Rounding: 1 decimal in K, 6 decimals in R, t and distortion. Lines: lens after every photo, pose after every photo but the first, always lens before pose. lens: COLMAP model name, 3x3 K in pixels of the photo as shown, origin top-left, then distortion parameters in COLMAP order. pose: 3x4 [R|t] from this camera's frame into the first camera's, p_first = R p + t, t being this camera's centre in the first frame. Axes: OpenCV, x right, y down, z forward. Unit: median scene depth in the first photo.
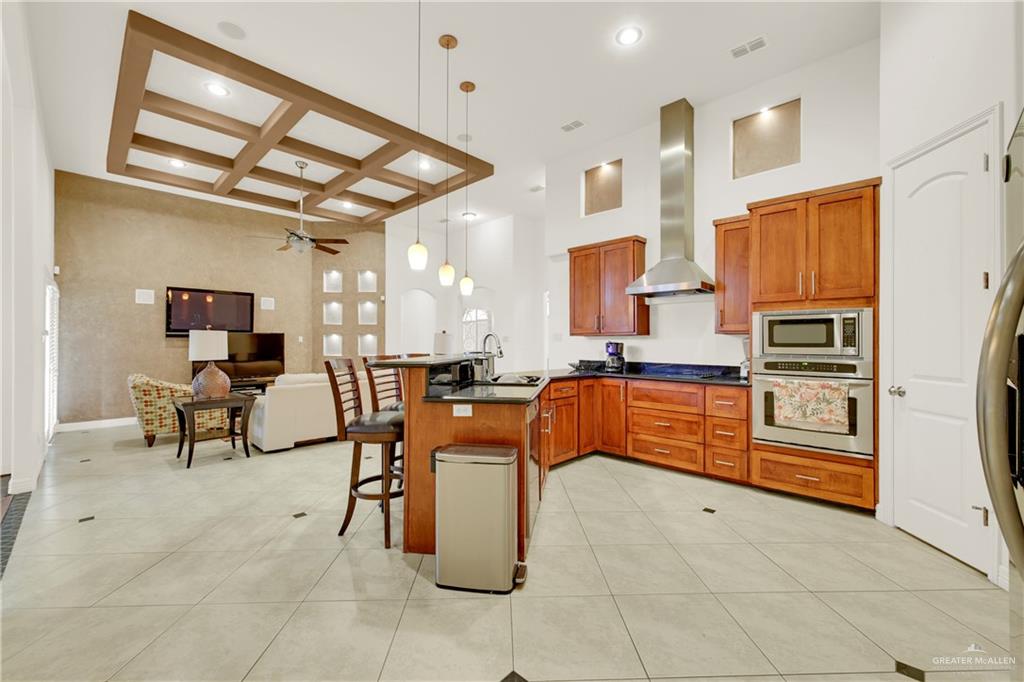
lens RADIAL K [[425.5, 0, 507.4], [0, 425.5, 337.9], [0, 0, 1]] dist [0.012635, -0.000193]
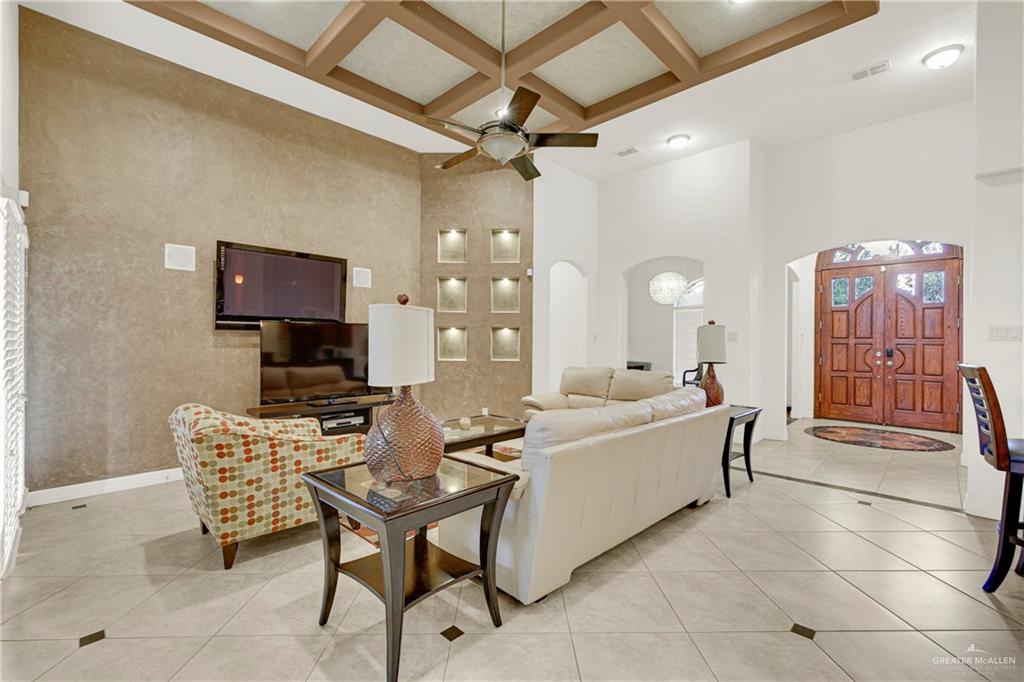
lens RADIAL K [[439.8, 0, 512.0], [0, 439.8, 341.0], [0, 0, 1]] dist [0.000506, 0.000238]
pose [[0.999874, 0.001944, 0.015756, -0.423573], [-0.002076, 0.999963, 0.008359, 0.008809], [-0.015739, -0.008391, 0.999841, 0.419099]]
